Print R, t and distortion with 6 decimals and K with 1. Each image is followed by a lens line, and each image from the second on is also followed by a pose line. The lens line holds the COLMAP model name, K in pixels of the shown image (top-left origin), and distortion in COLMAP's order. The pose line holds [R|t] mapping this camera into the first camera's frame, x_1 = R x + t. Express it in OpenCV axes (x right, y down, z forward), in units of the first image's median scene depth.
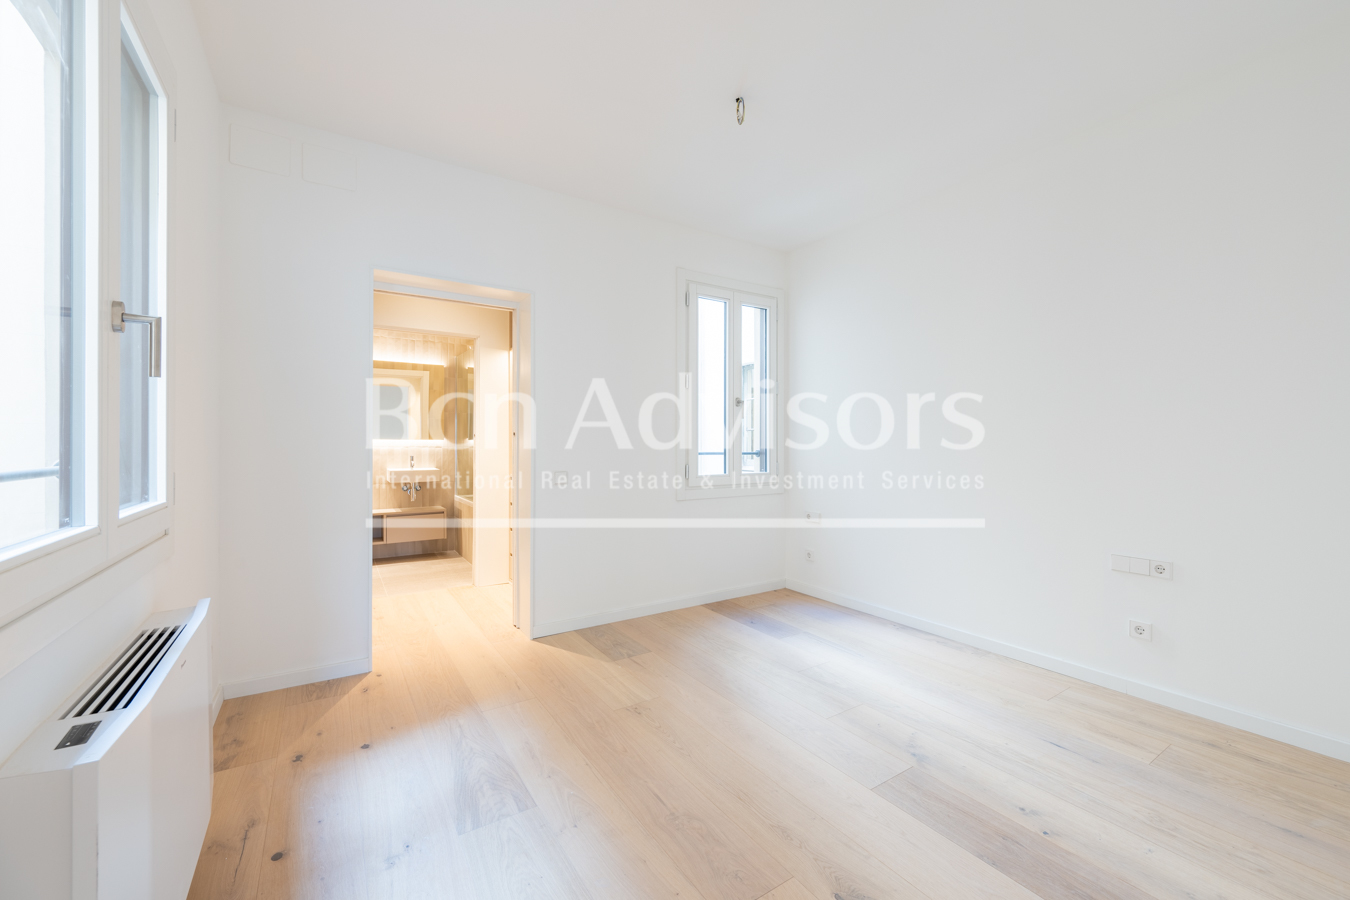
lens RADIAL K [[533.4, 0, 674.1], [0, 533.4, 449.0], [0, 0, 1]] dist [0.000183, 0.000613]
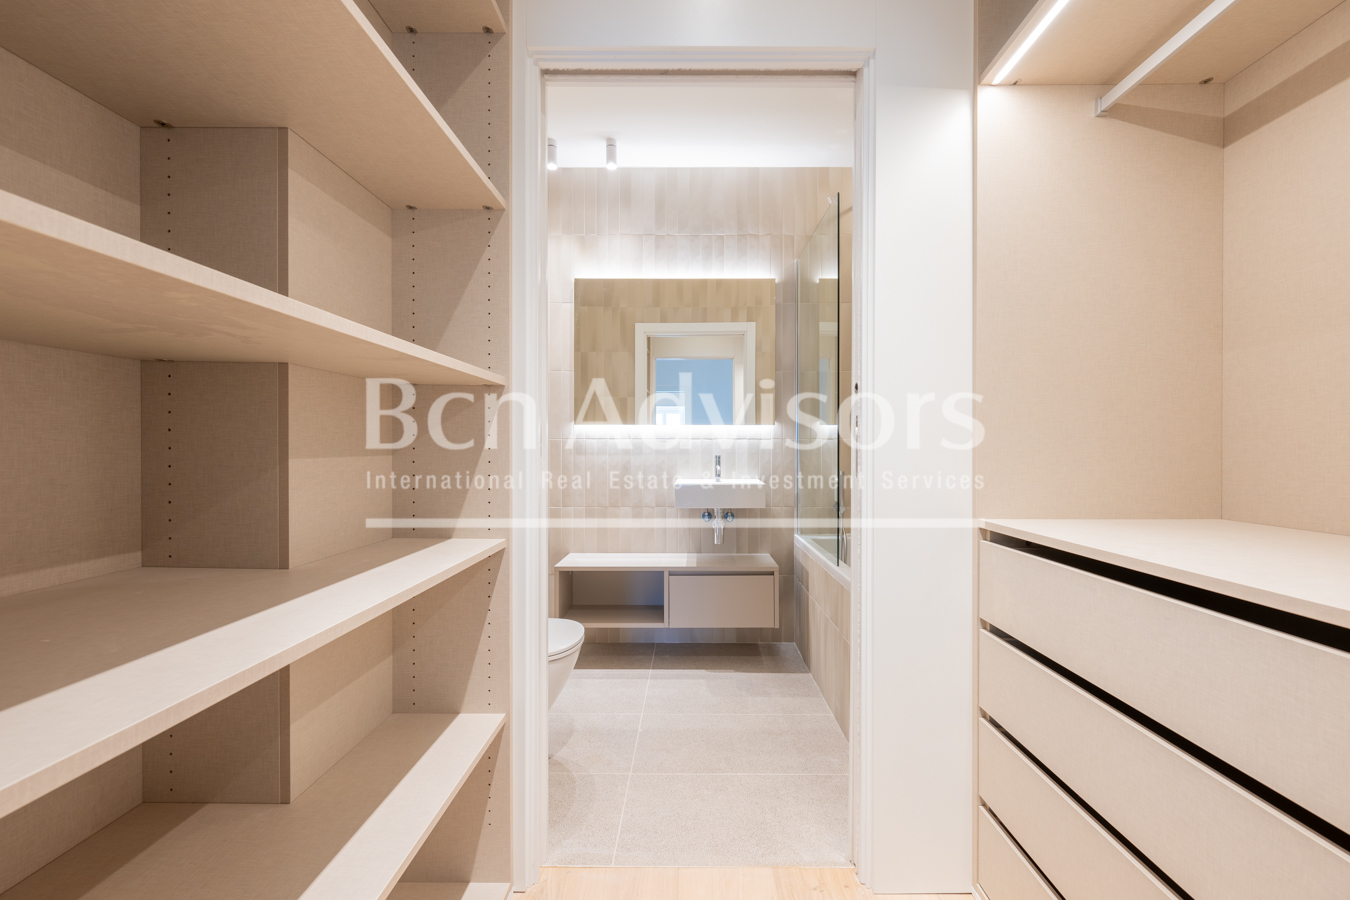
lens RADIAL K [[533.4, 0, 669.6], [0, 533.4, 453.3], [0, 0, 1]] dist [0.000183, 0.000613]
pose [[0.817775, 0.003106, -0.575530, -0.227166], [0.000227, 0.999984, 0.005719, 0.007649], [0.575538, -0.004808, 0.817761, 0.541544]]
